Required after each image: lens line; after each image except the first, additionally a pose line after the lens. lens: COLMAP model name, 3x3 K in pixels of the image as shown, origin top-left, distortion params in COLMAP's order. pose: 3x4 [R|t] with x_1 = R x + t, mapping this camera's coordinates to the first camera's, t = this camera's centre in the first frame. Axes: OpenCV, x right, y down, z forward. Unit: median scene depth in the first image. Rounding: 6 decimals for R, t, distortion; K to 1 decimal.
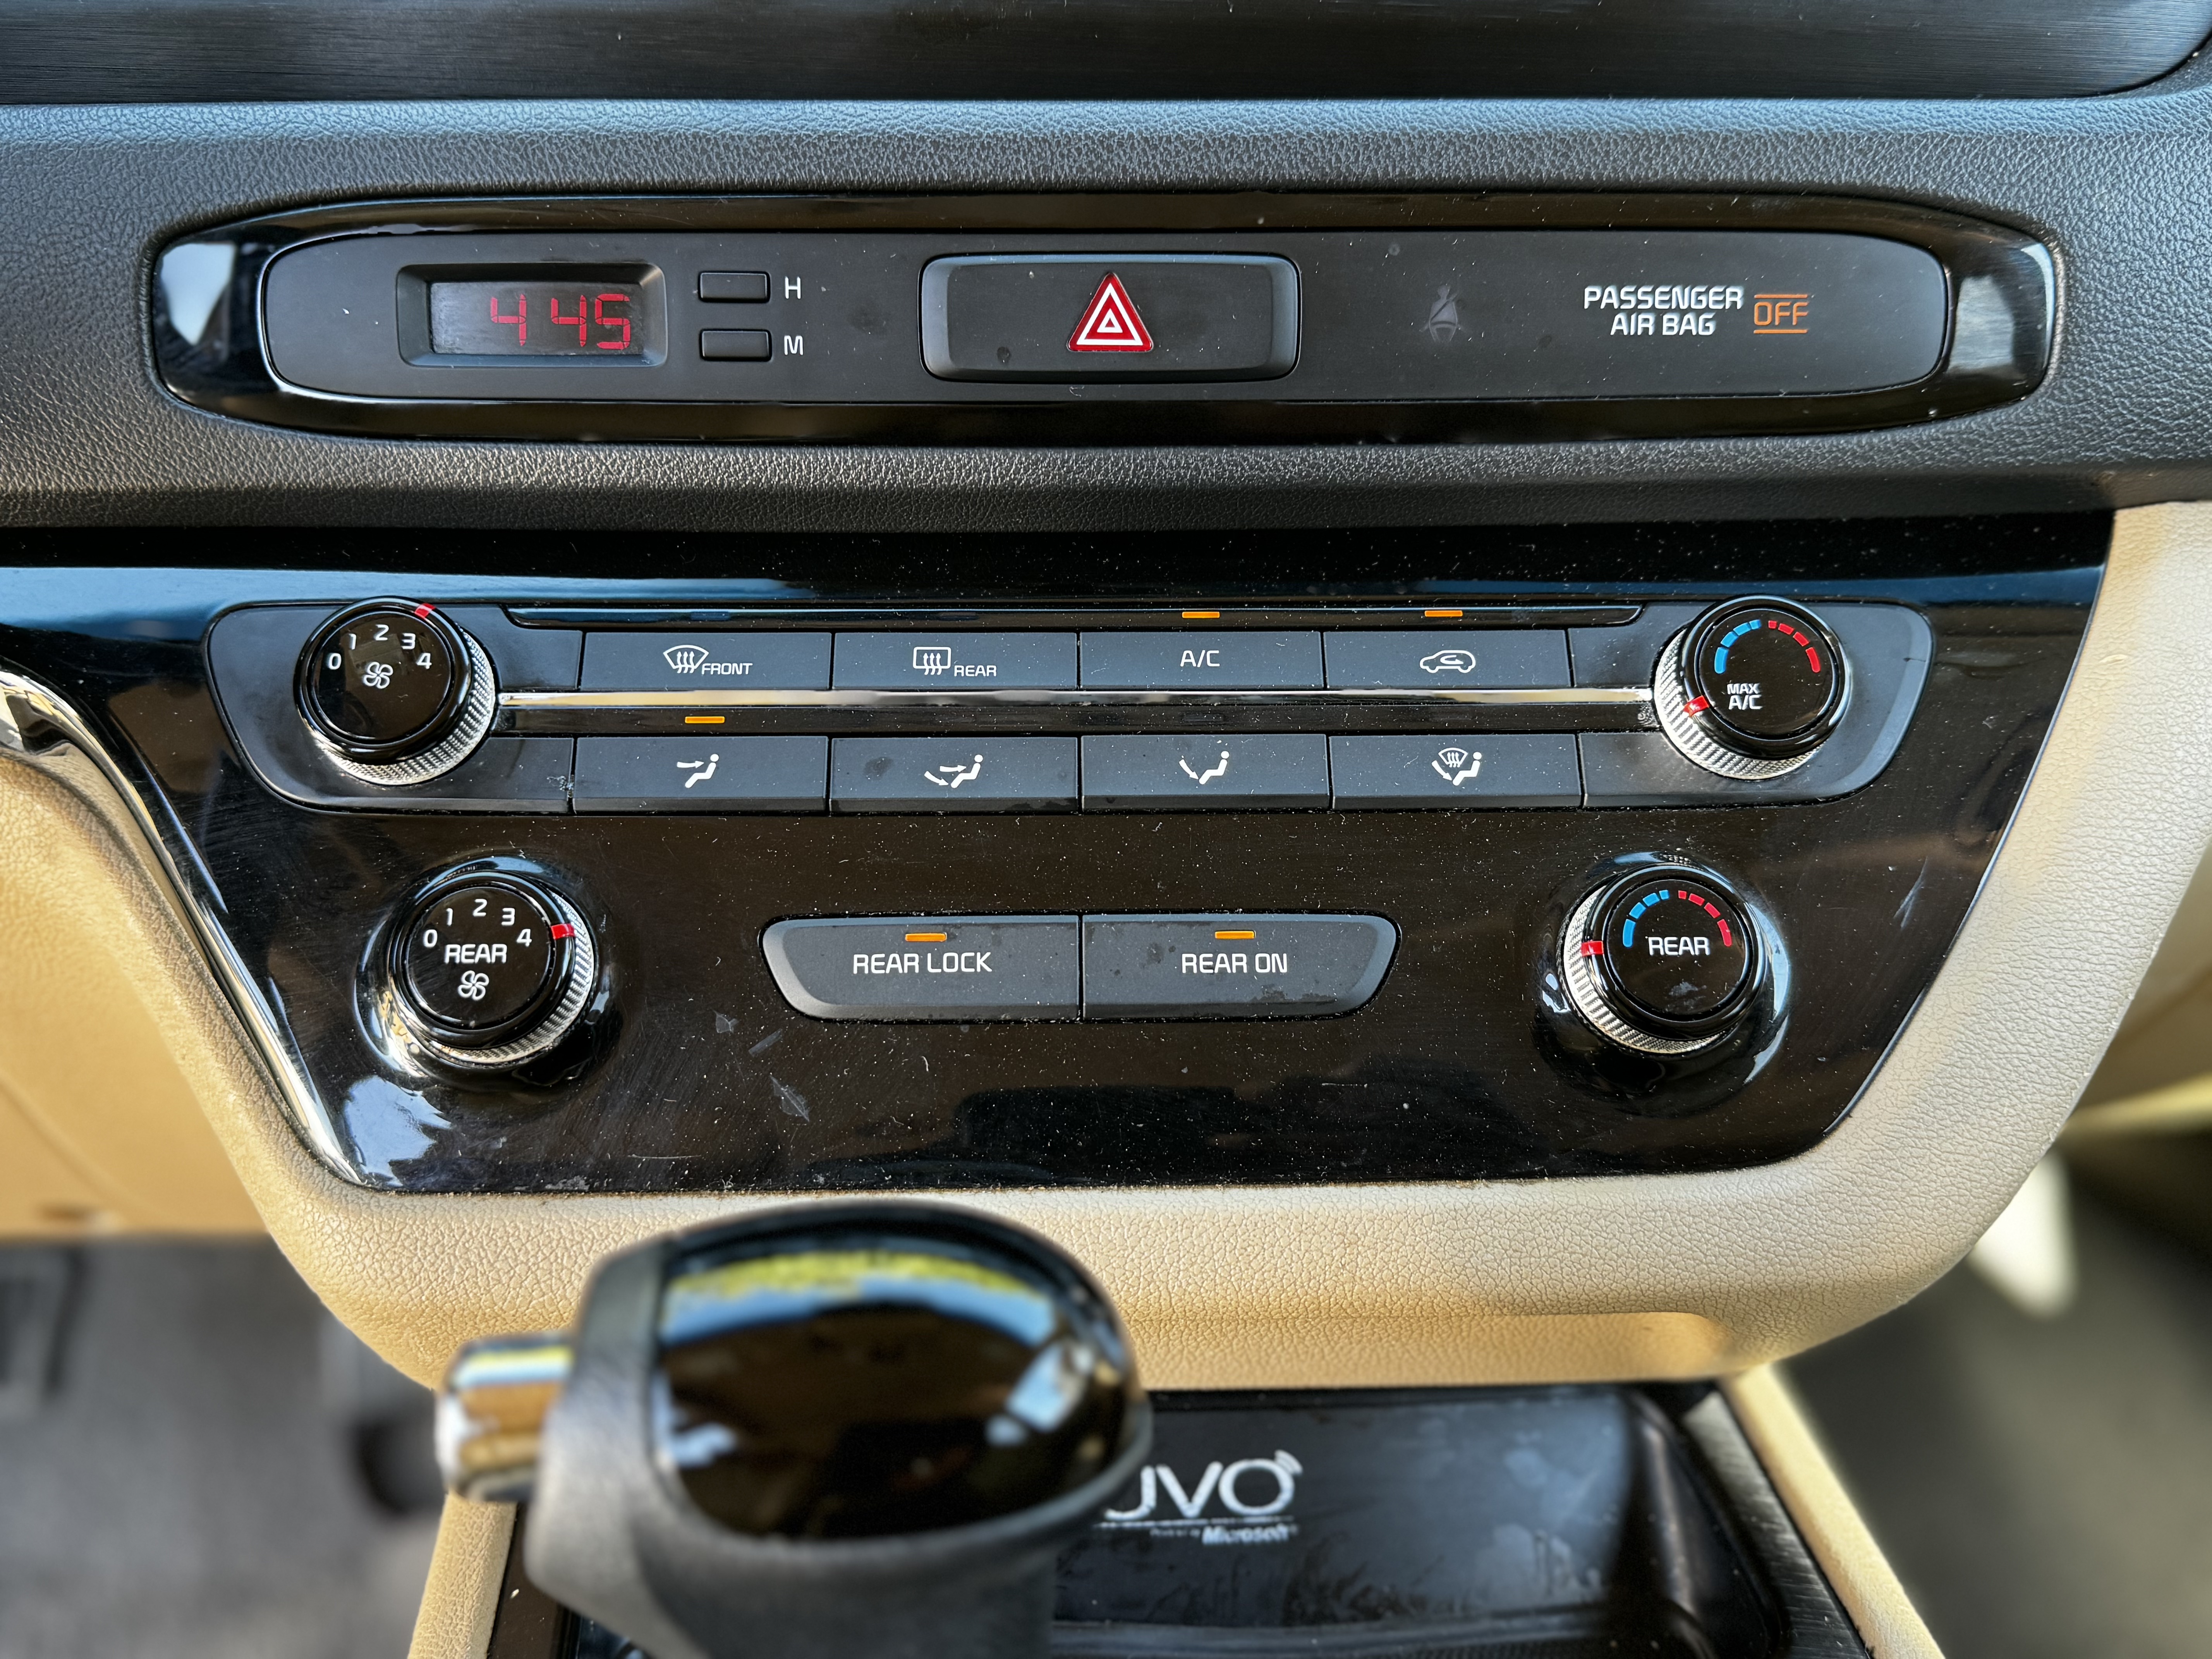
lens RADIAL K [[1960.7, 0, 1090.7], [0, 1960.7, 854.5], [0, 0, 1]] dist [0.151525, -0.392126]
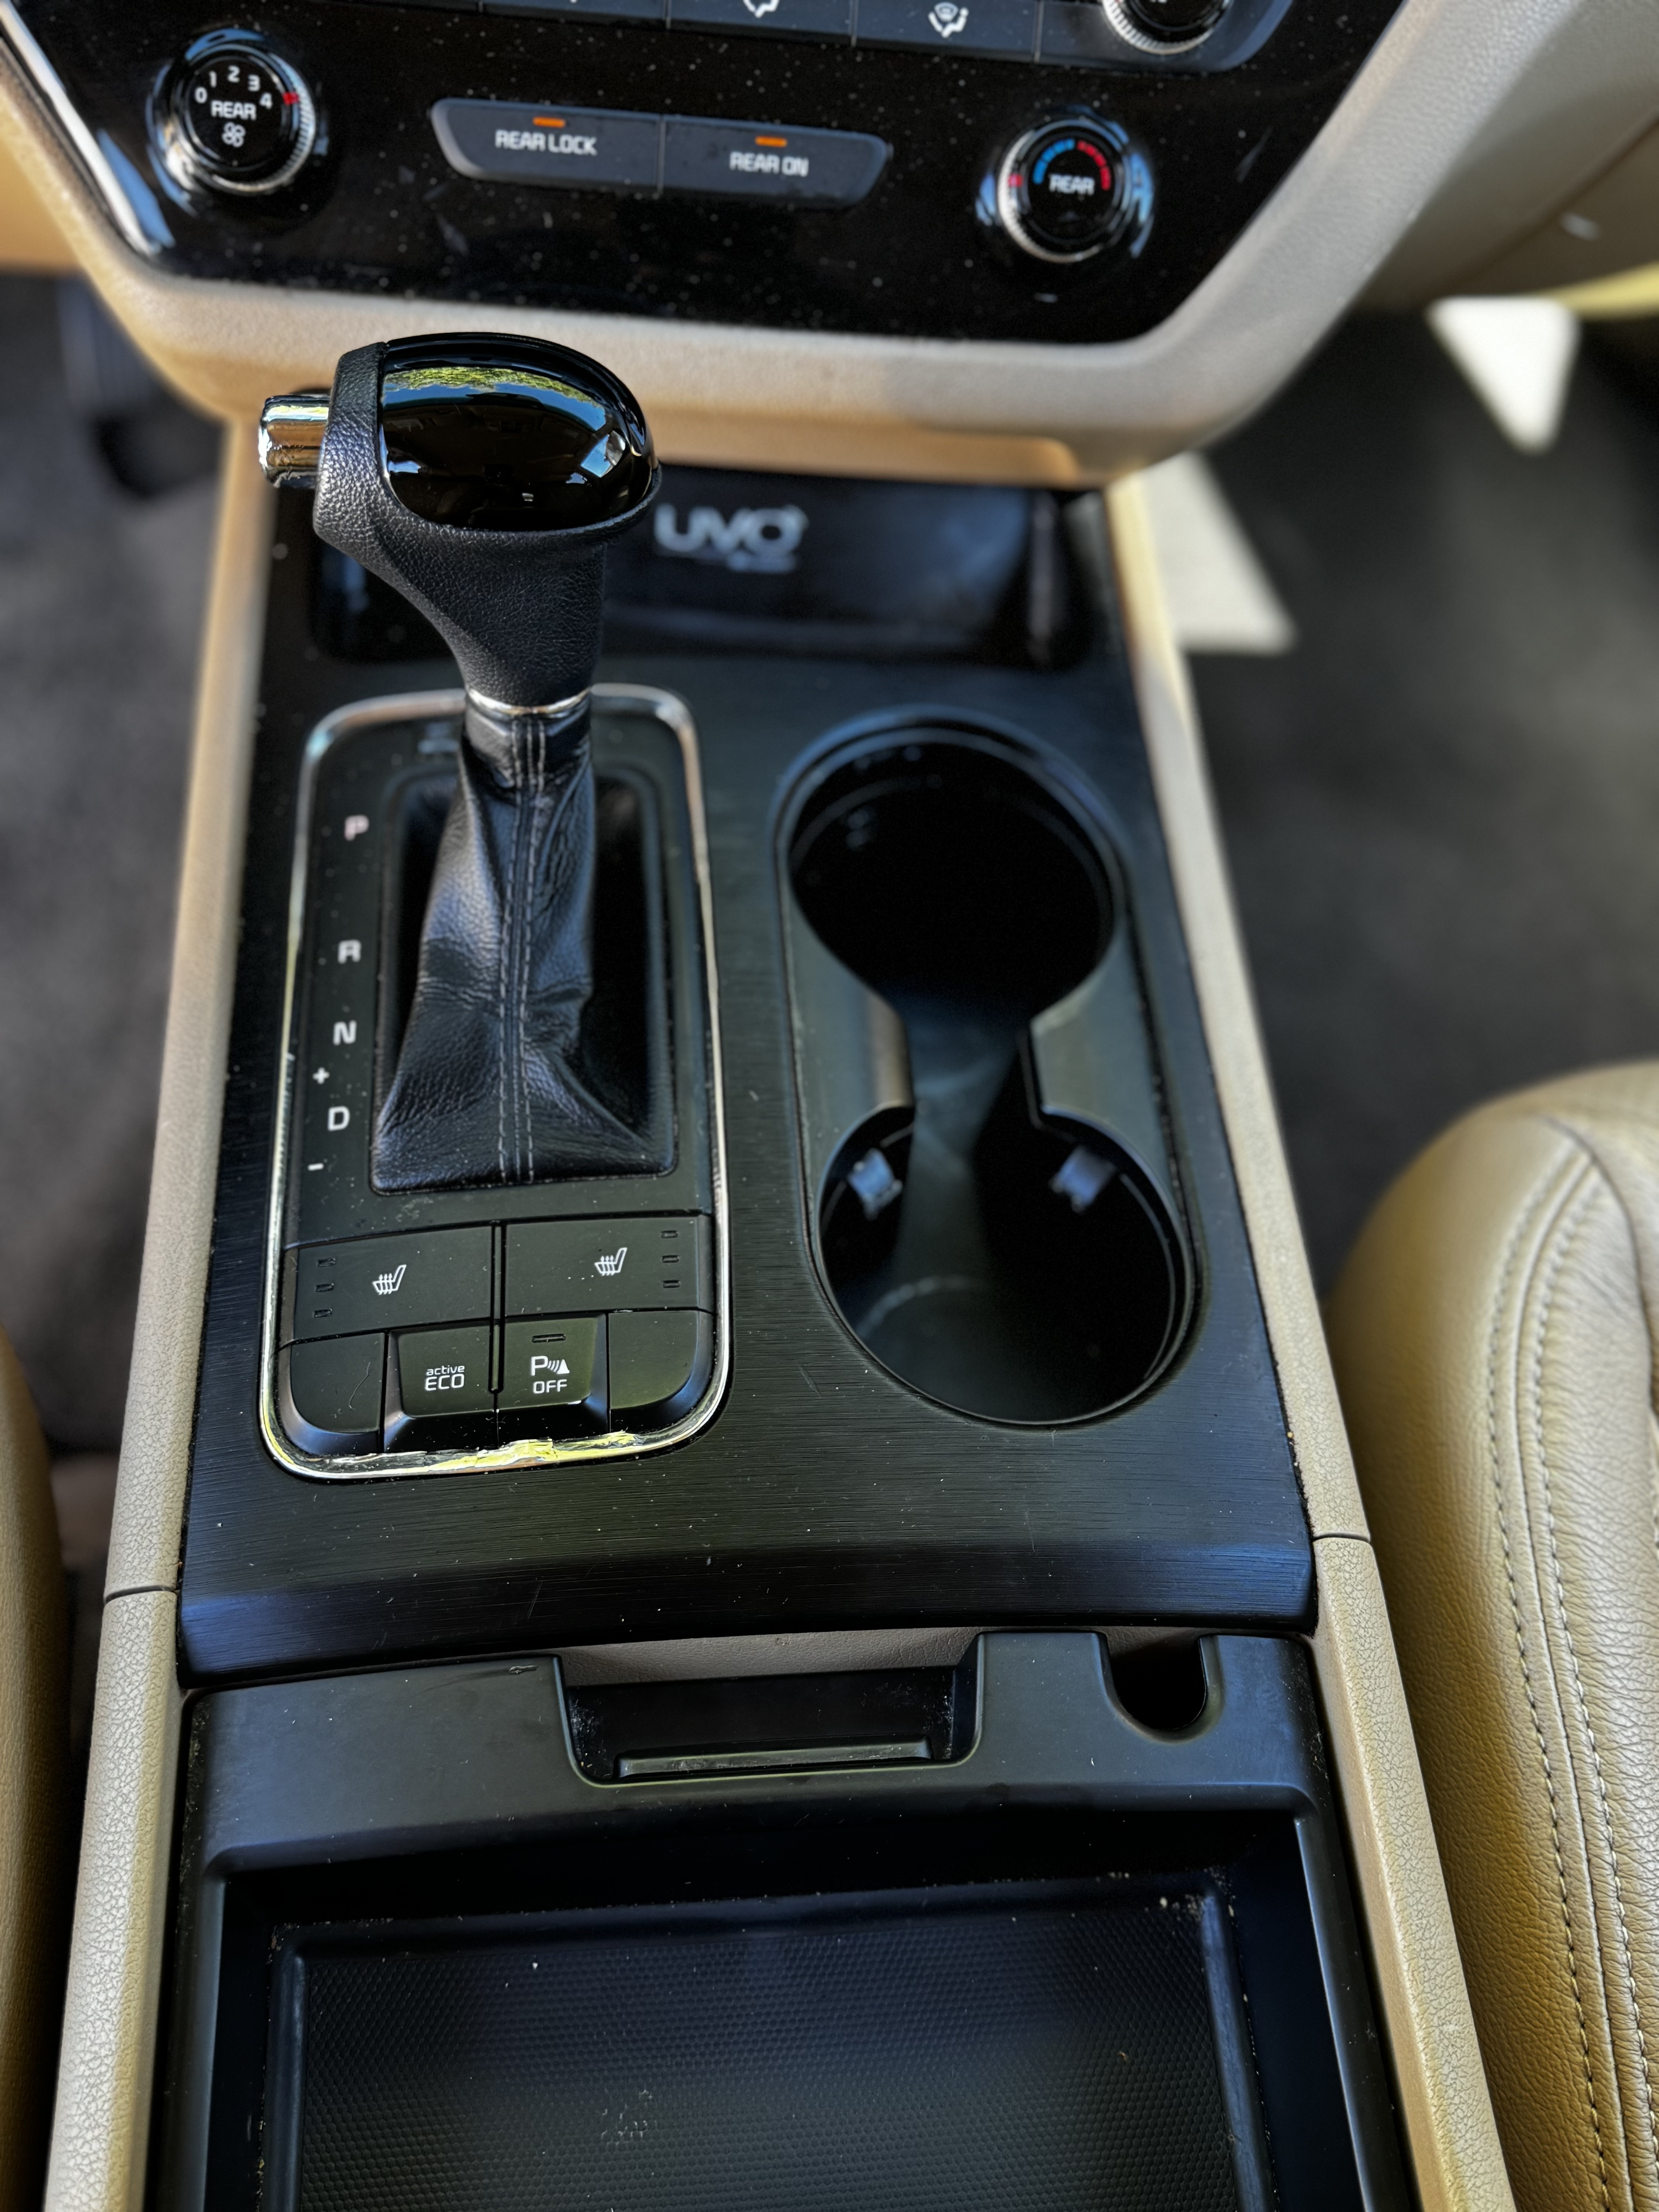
lens RADIAL K [[2147.5, 0, 829.5], [0, 2147.5, 1106.0], [0, 0, 1]] dist [0.081112, -0.169597]
pose [[0.995866, 0.078619, 0.045501, 0.100913], [-0.090778, 0.843204, 0.529874, -0.206416], [0.003292, -0.531814, 0.846855, -0.687279]]
